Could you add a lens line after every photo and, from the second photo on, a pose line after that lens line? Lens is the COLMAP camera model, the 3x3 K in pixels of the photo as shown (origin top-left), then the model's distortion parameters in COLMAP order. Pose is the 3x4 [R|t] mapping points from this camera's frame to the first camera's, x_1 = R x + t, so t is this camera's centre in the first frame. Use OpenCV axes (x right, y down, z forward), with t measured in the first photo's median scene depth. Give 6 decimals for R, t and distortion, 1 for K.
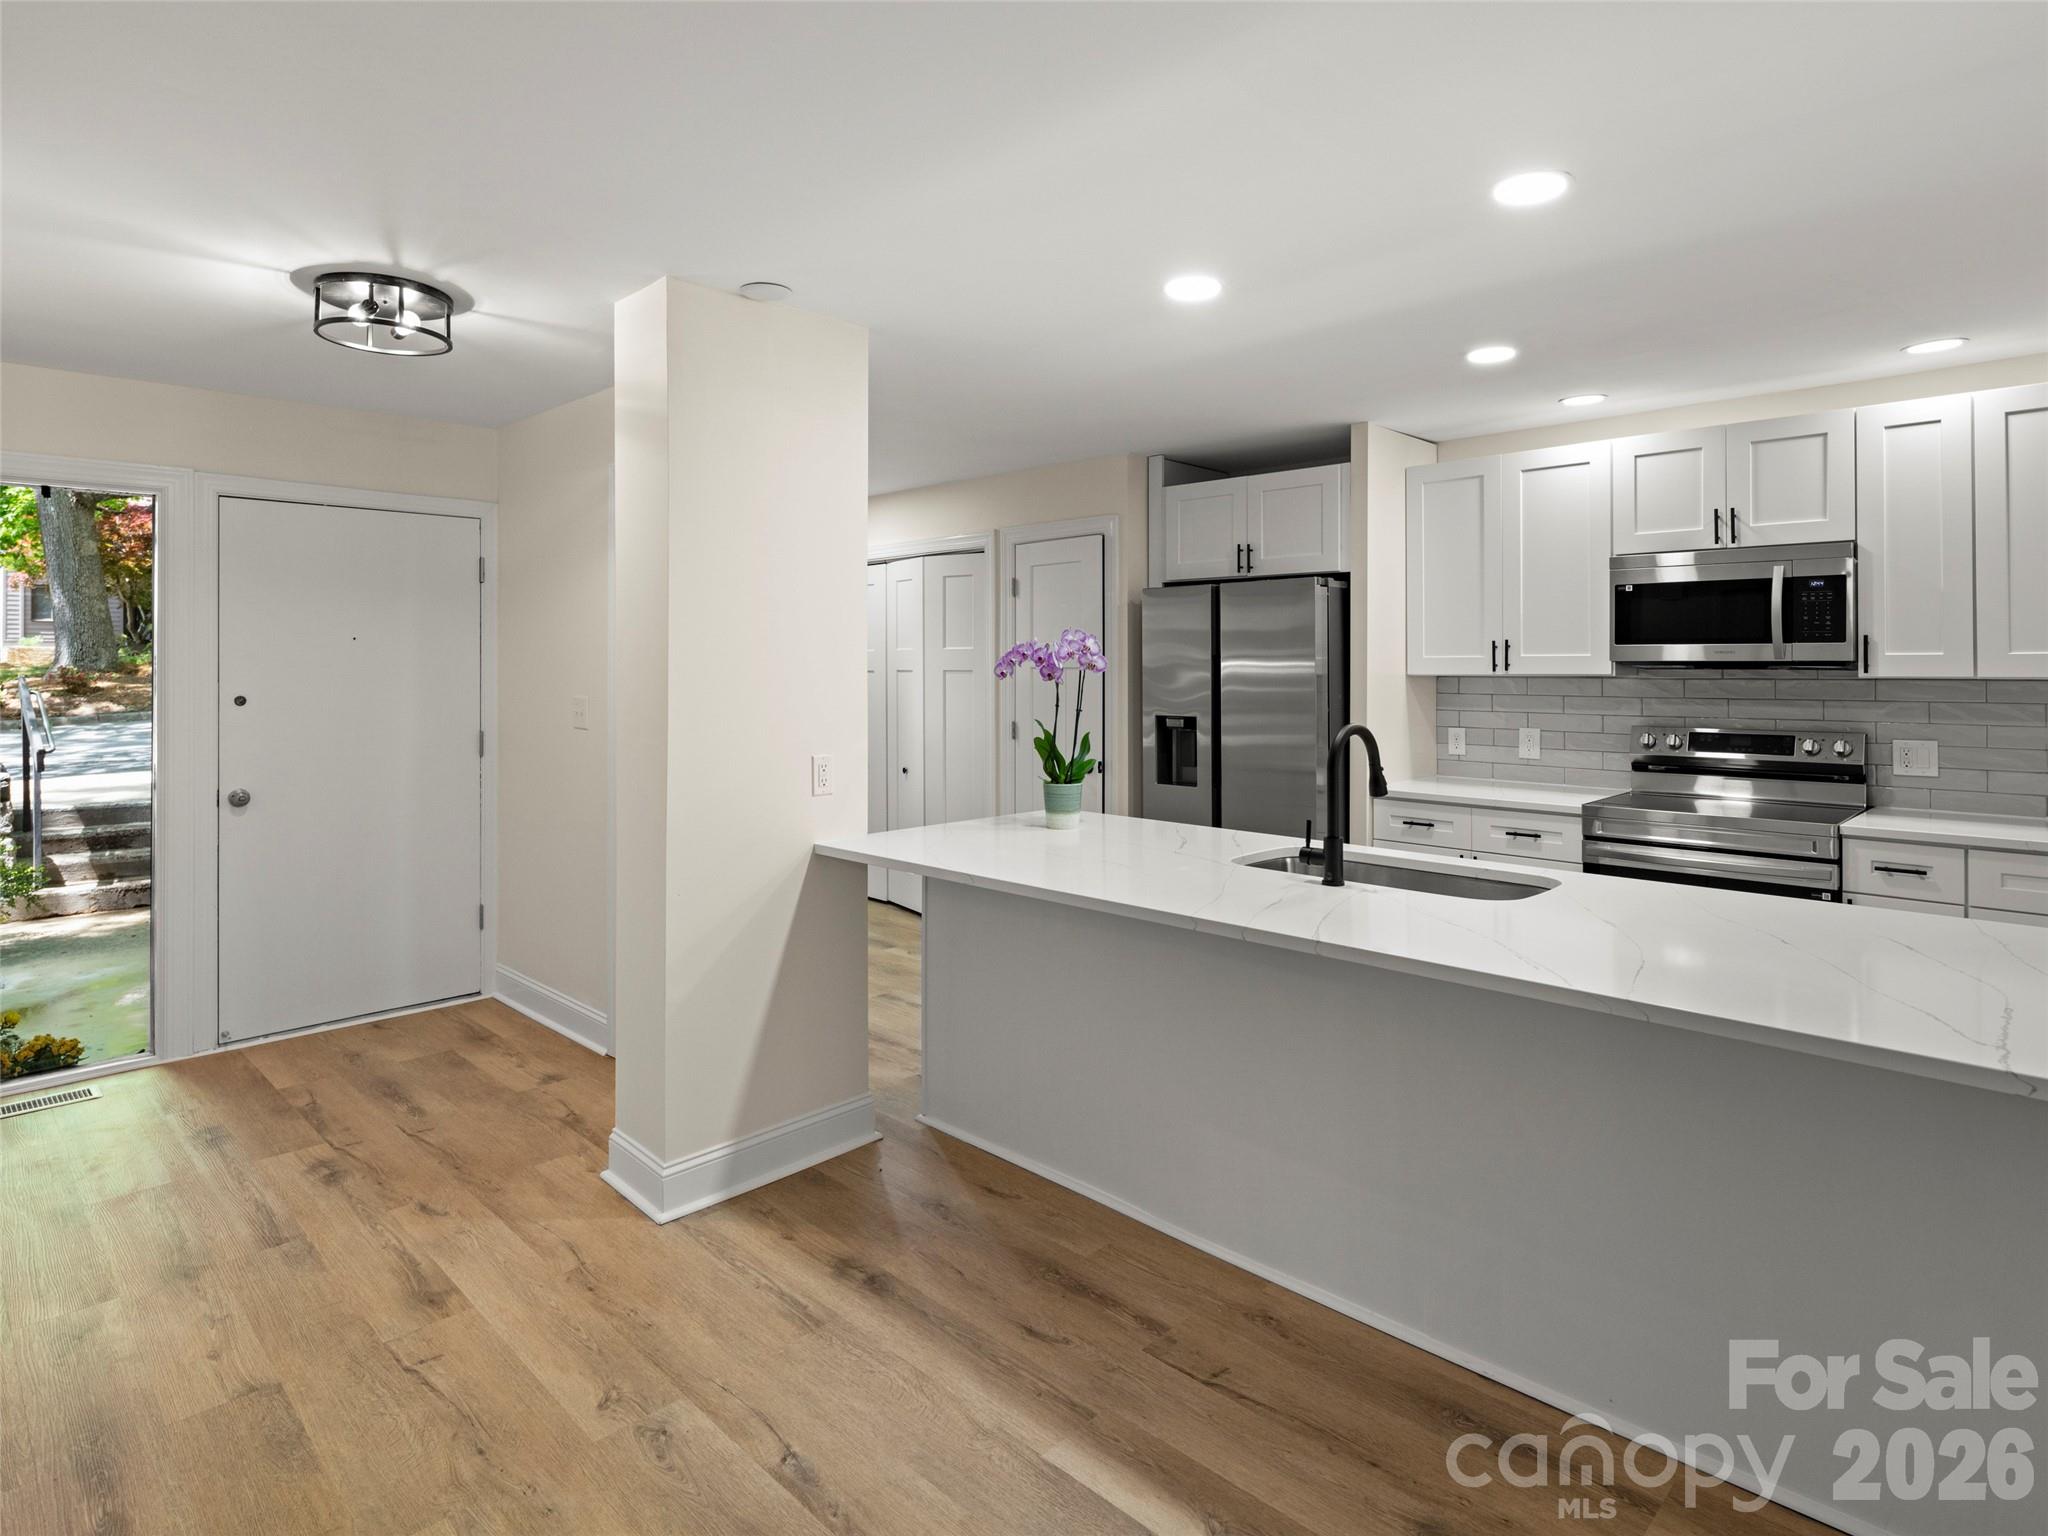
lens RADIAL K [[1122.8, 0, 1036.9], [0, 1122.8, 653.2], [0, 0, 1]] dist [0.007078, -0.005857]
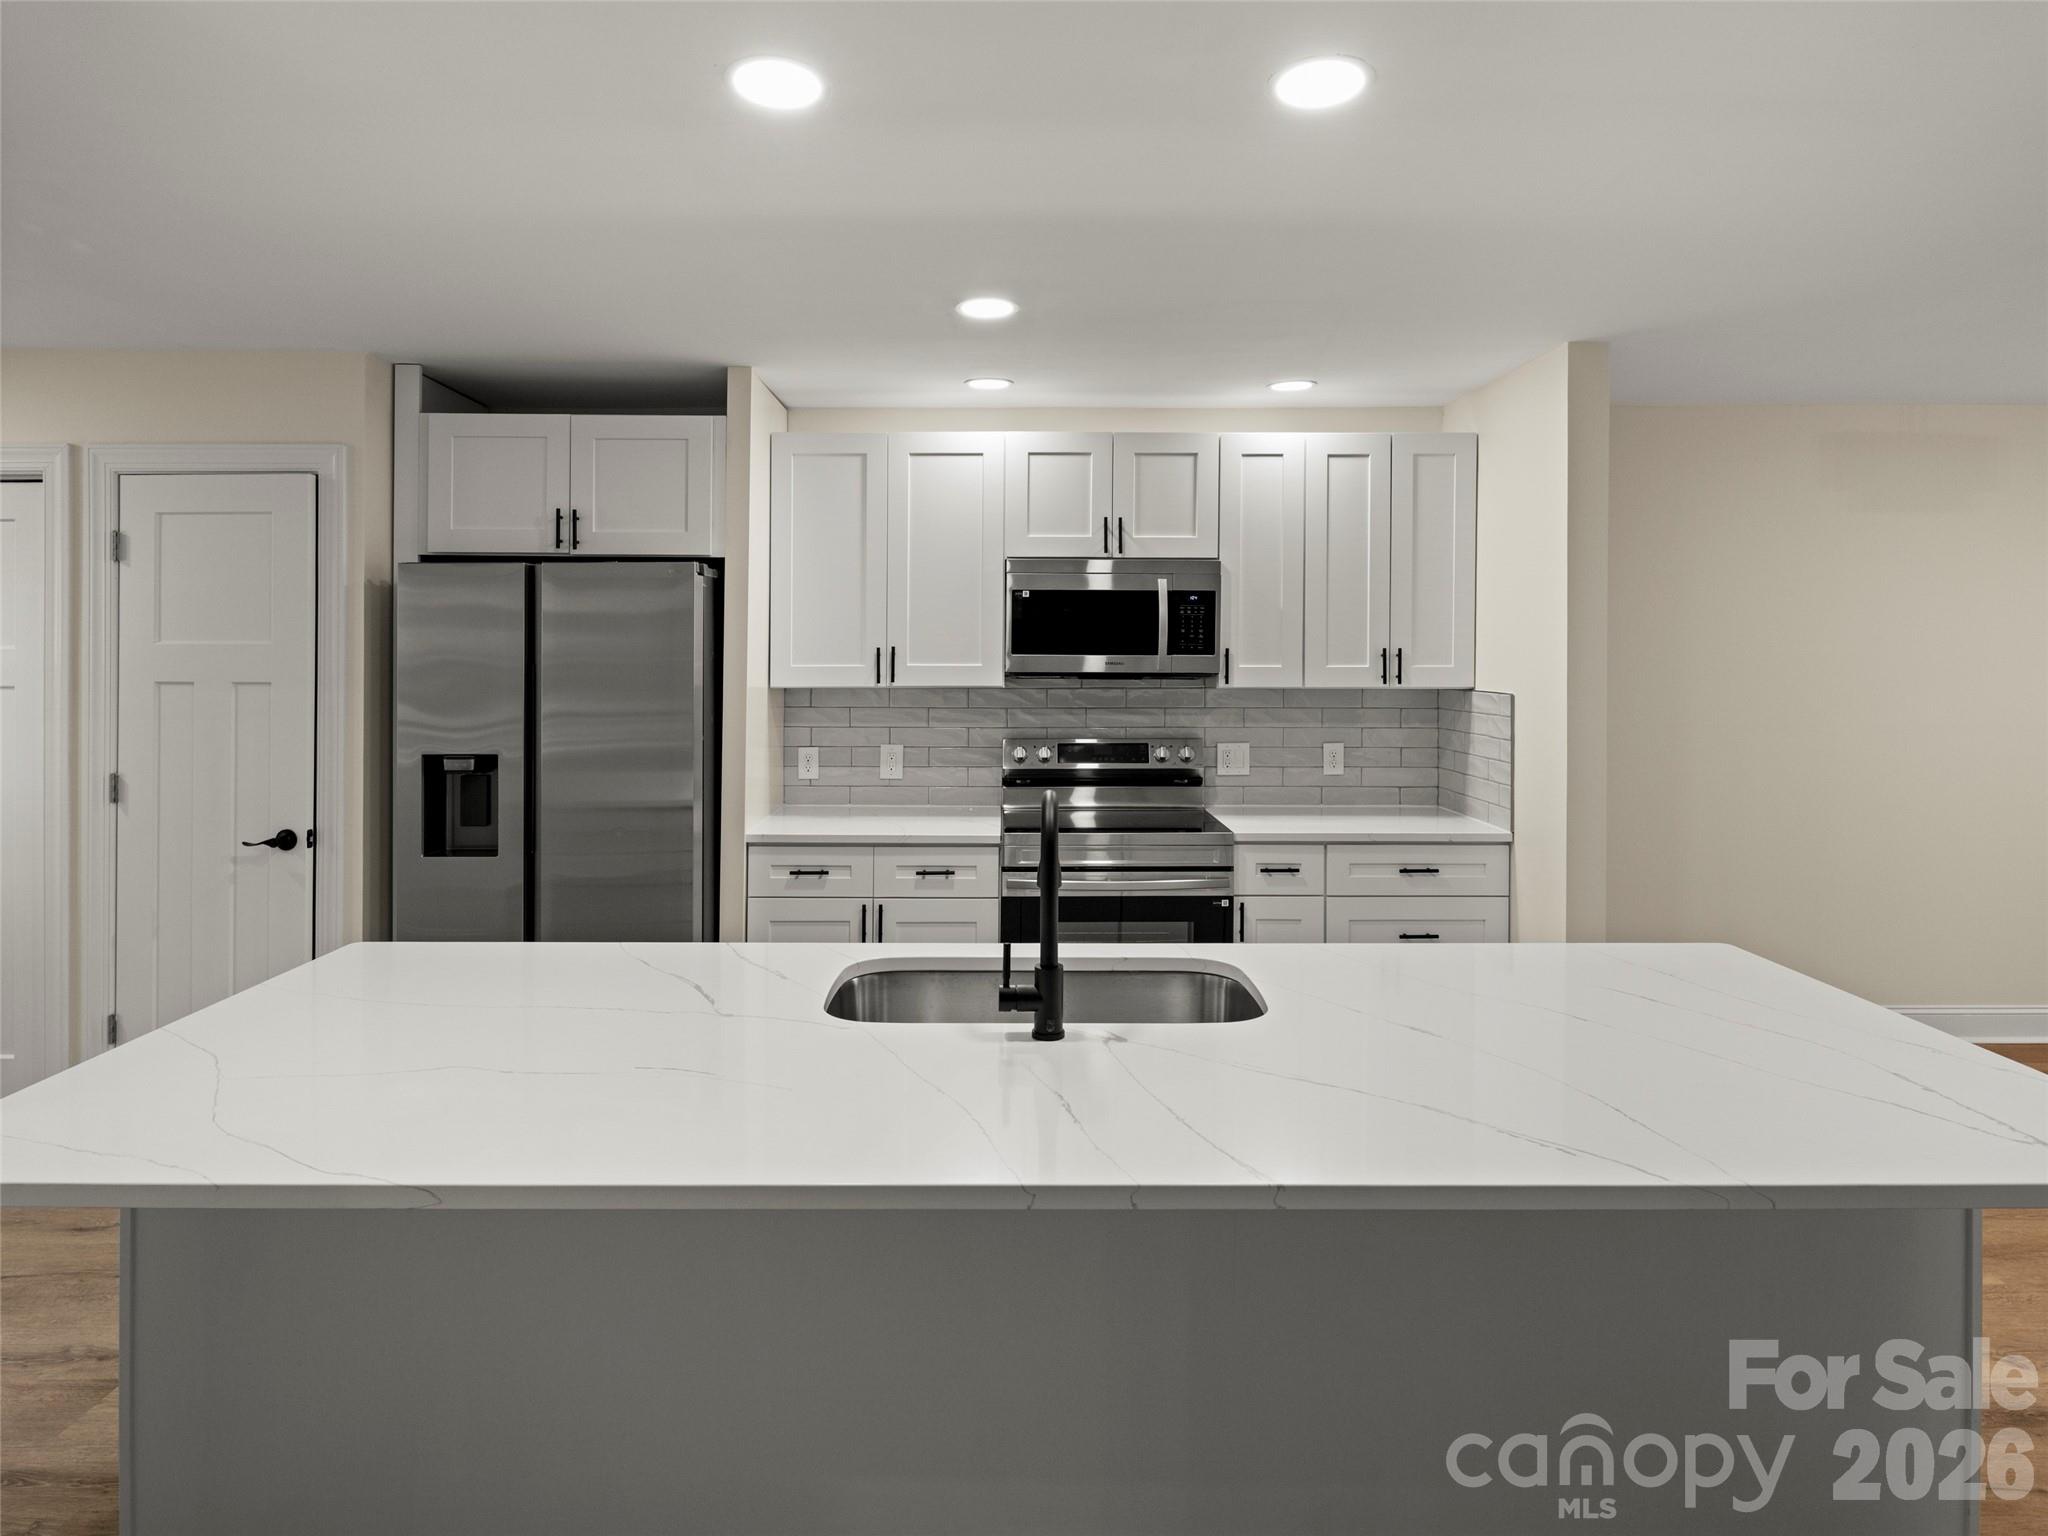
lens RADIAL K [[1122.8, 0, 1015.6], [0, 1122.8, 671.8], [0, 0, 1]] dist [0.007078, -0.005857]
pose [[0.713915, -0.009544, 0.700167, -0.130252], [-0.009275, 0.999690, 0.023085, -0.014685], [-0.700171, -0.022975, 0.713606, 0.333169]]
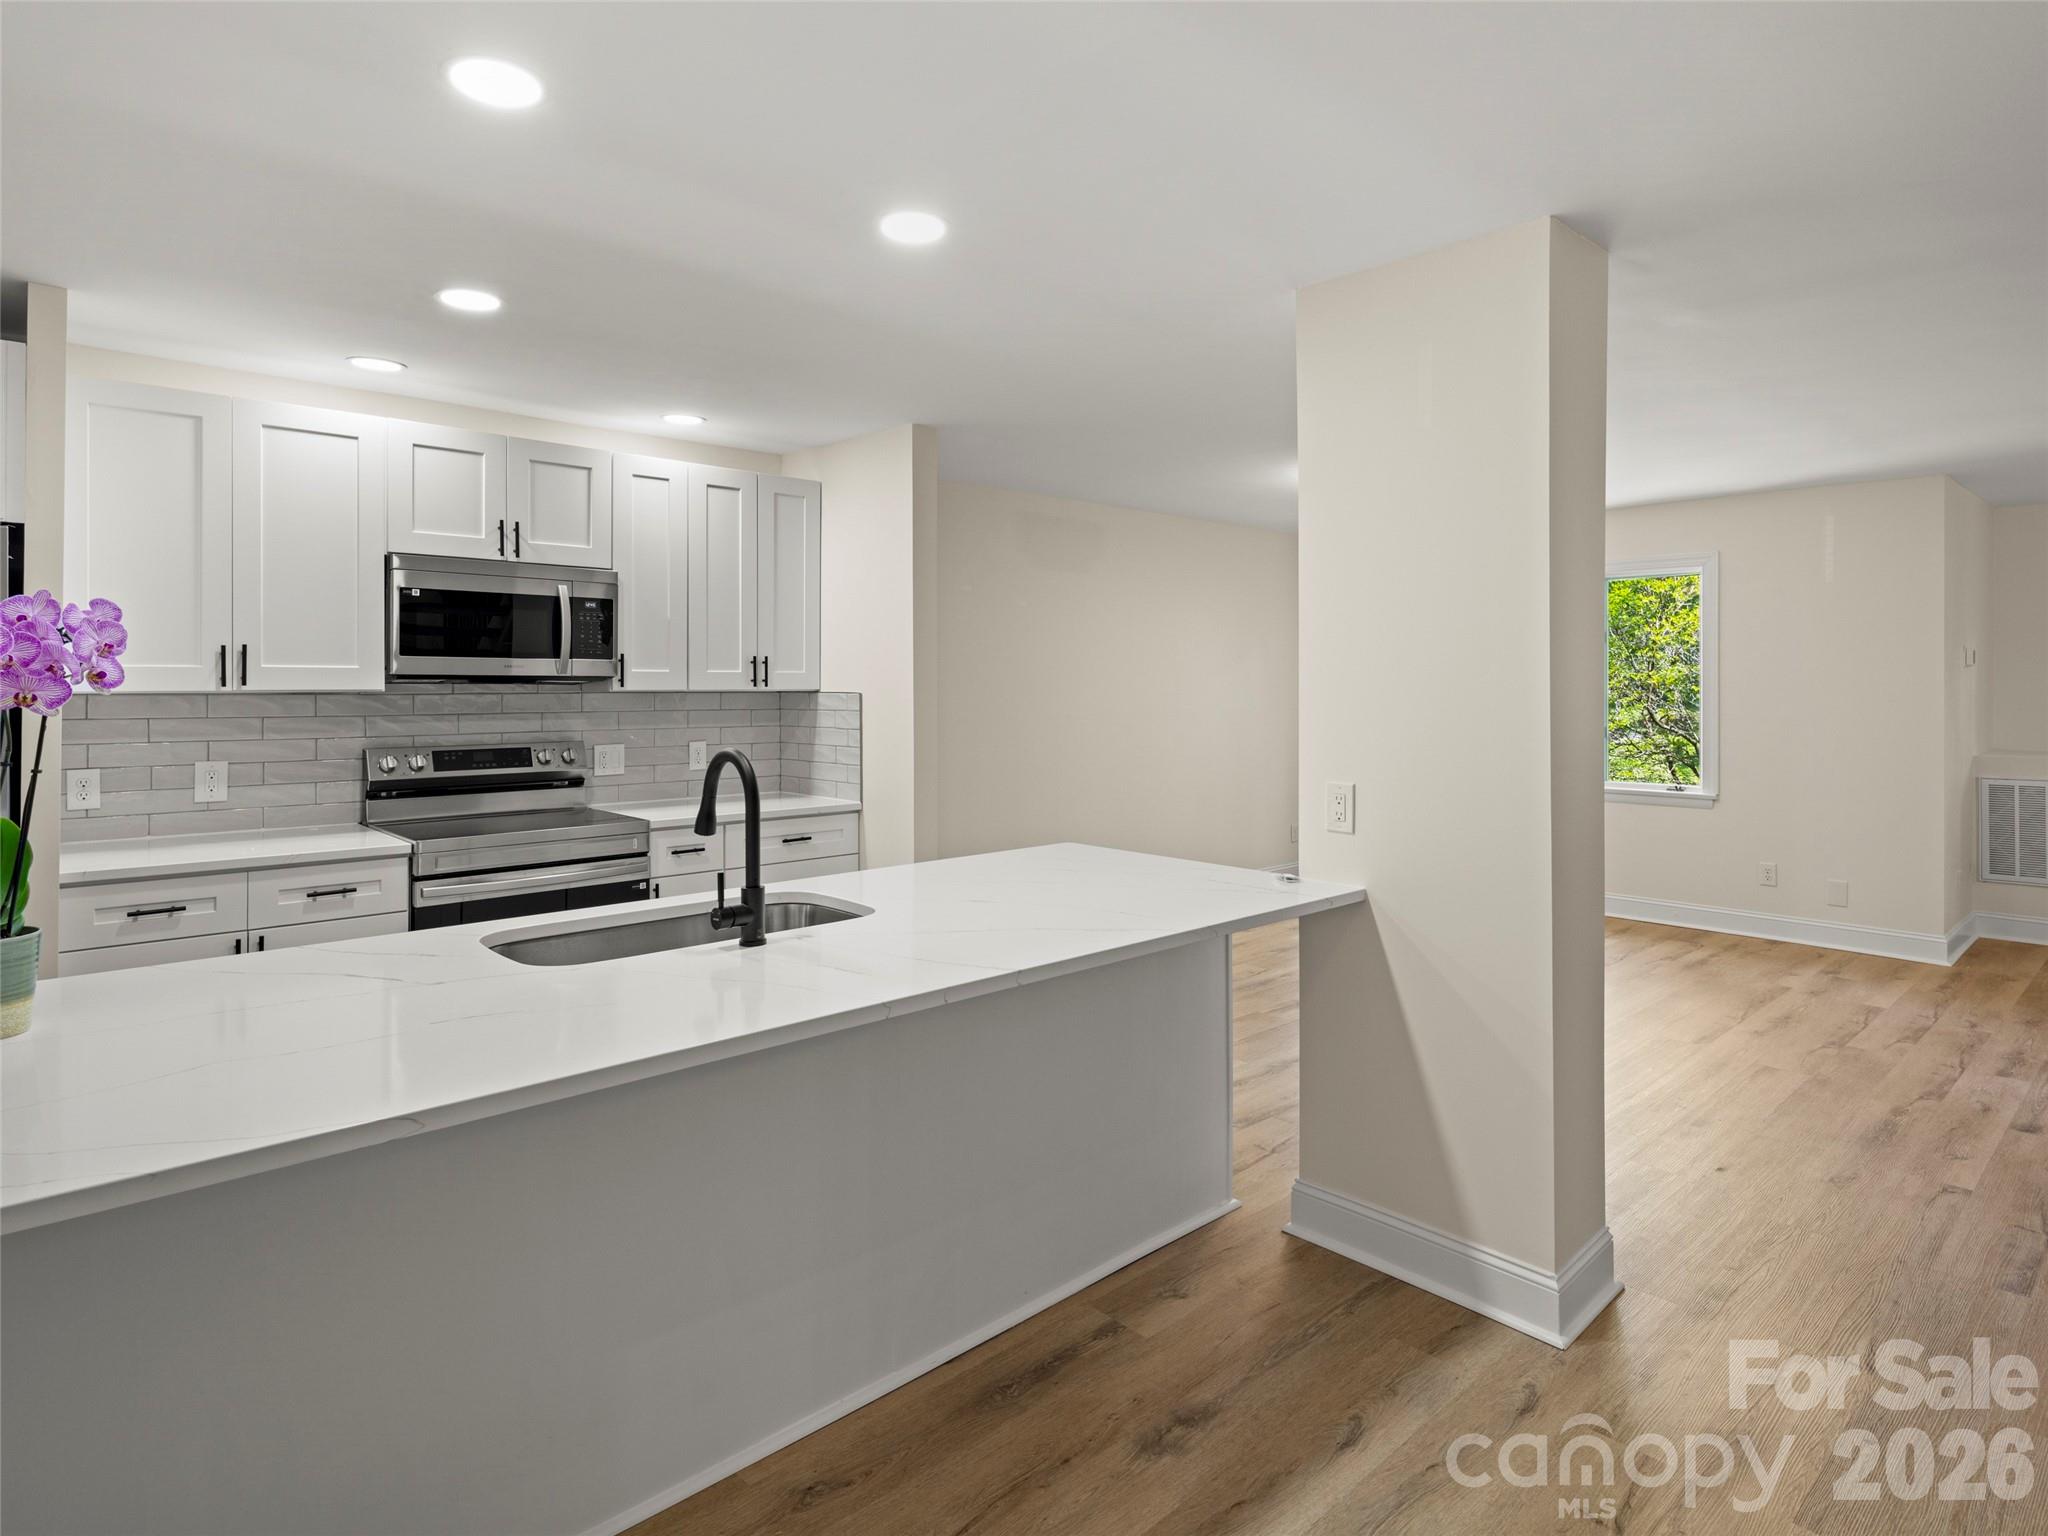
lens RADIAL K [[1122.8, 0, 1032.0], [0, 1122.8, 697.6], [0, 0, 1]] dist [0.007078, -0.005857]
pose [[0.042017, -0.010818, 0.999058, -0.334201], [-0.012540, 0.999857, 0.011354, 0.008757], [-0.999038, -0.013005, 0.041876, 0.468108]]
